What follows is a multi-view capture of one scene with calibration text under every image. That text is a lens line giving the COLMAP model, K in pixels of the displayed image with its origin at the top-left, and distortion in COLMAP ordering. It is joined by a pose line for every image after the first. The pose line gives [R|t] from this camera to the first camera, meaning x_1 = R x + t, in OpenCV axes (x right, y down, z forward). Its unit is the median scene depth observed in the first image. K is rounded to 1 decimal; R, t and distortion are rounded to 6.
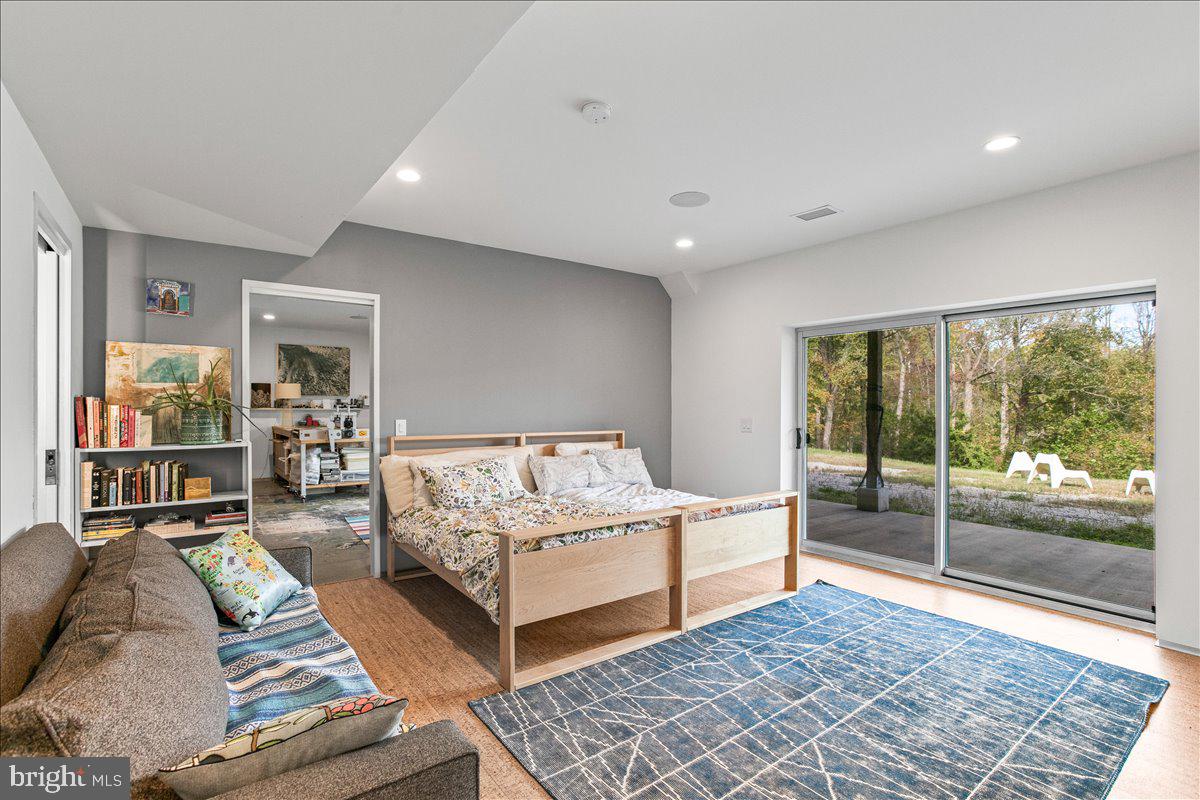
lens RADIAL K [[549.2, 0, 595.1], [0, 549.2, 401.2], [0, 0, 1]] dist [-0.016787, 0.003117]
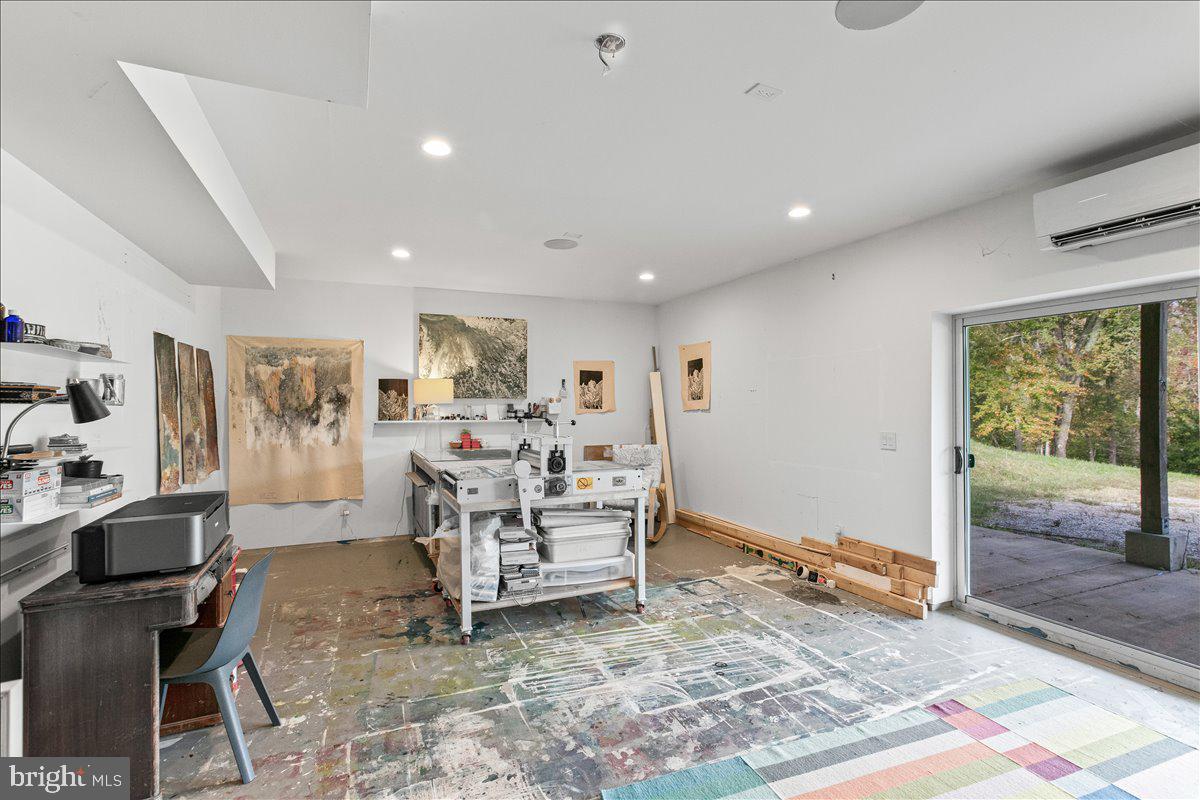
lens RADIAL K [[602.6, 0, 600.9], [0, 602.6, 401.8], [0, 0, 1]] dist [-0.004385, -0.000284]
pose [[0.970201, -0.007249, -0.242192, -0.292228], [0.007821, 0.999968, 0.001398, -0.008999], [0.242174, -0.003250, 0.970227, 0.524667]]
